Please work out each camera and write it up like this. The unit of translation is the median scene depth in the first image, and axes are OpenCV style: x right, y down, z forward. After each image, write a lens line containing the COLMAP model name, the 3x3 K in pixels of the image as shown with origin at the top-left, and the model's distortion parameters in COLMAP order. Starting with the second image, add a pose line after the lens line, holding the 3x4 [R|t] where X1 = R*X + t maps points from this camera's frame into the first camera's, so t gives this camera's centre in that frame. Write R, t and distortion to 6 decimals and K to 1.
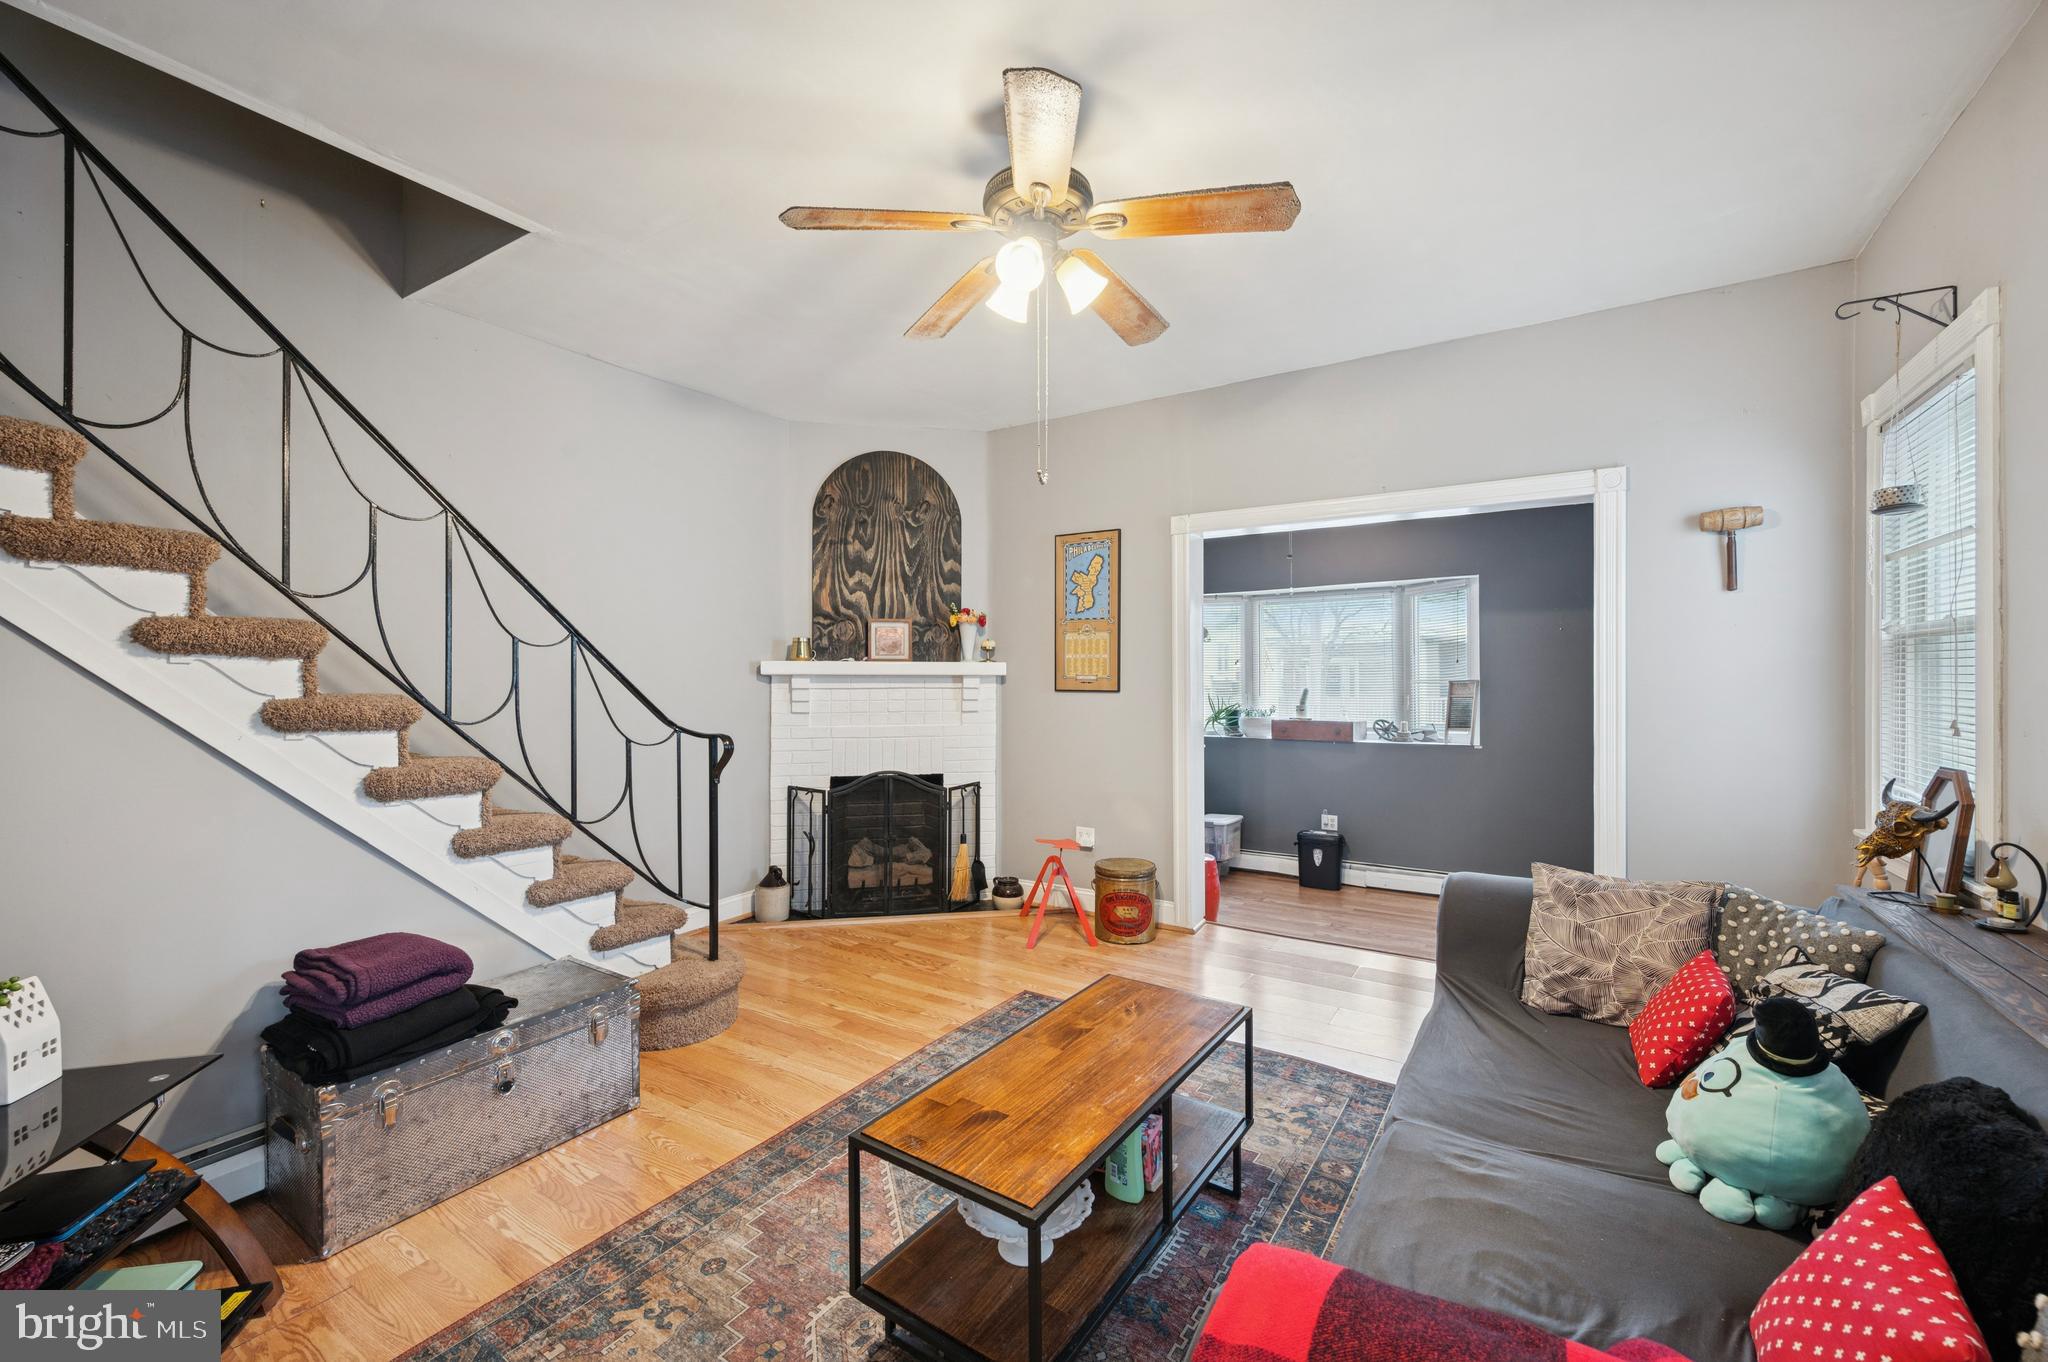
lens RADIAL K [[812.8, 0, 1025.0], [0, 812.8, 680.6], [0, 0, 1]] dist [-0.003928, -0.000293]
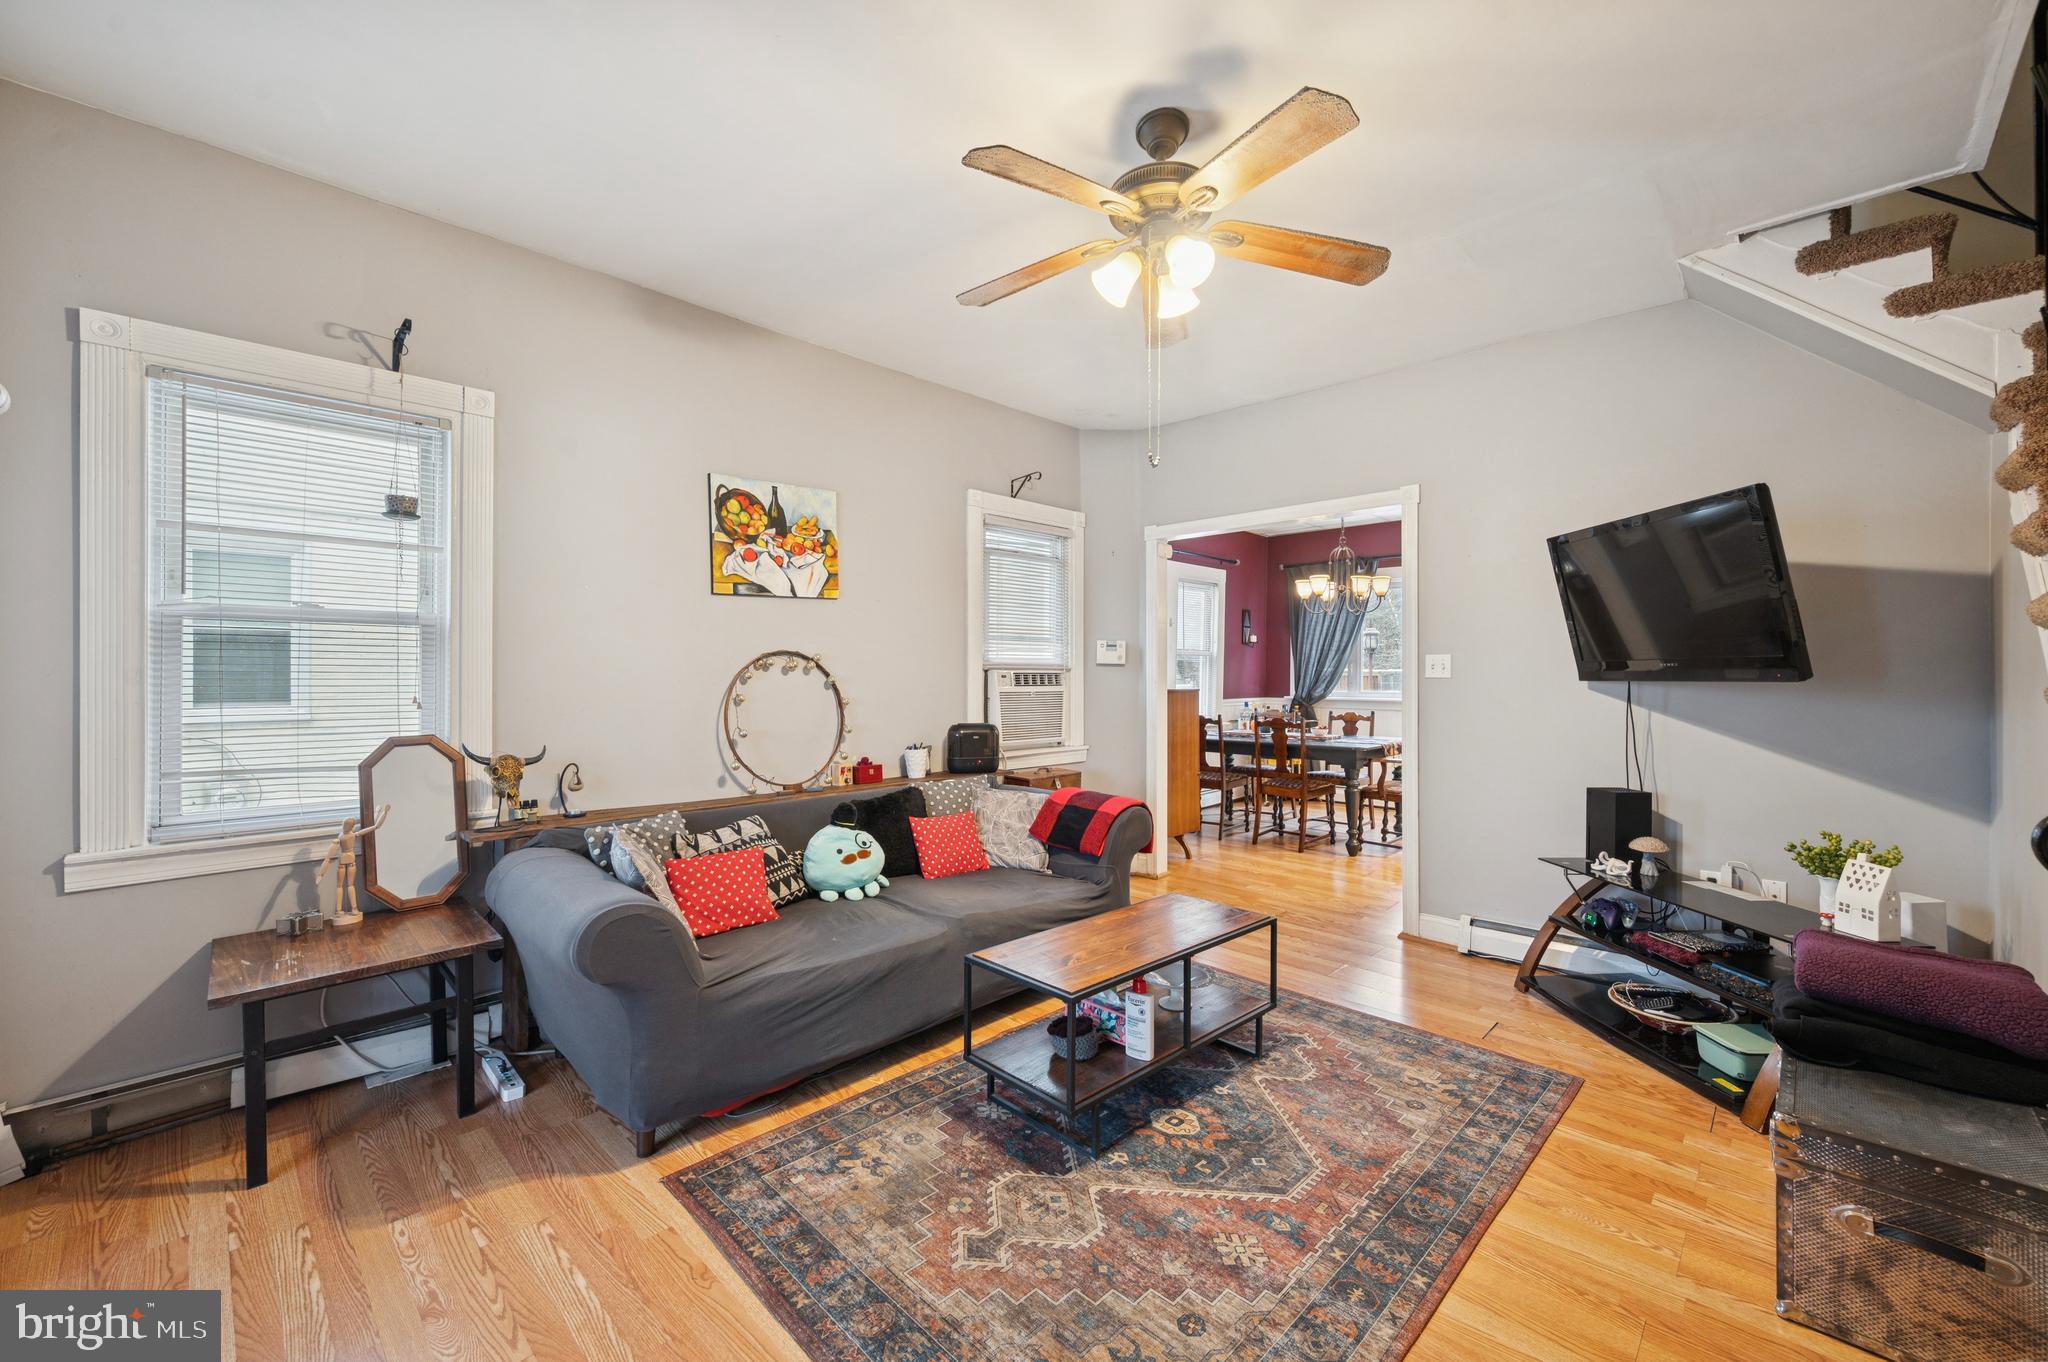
lens RADIAL K [[812.8, 0, 1025.0], [0, 812.8, 680.0], [0, 0, 1]] dist [-0.003928, -0.000293]
pose [[-0.980228, 0.001623, 0.197863, -0.021814], [0.002000, 0.999997, 0.001708, 0.026694], [-0.197860, 0.002070, -0.980228, 2.199832]]
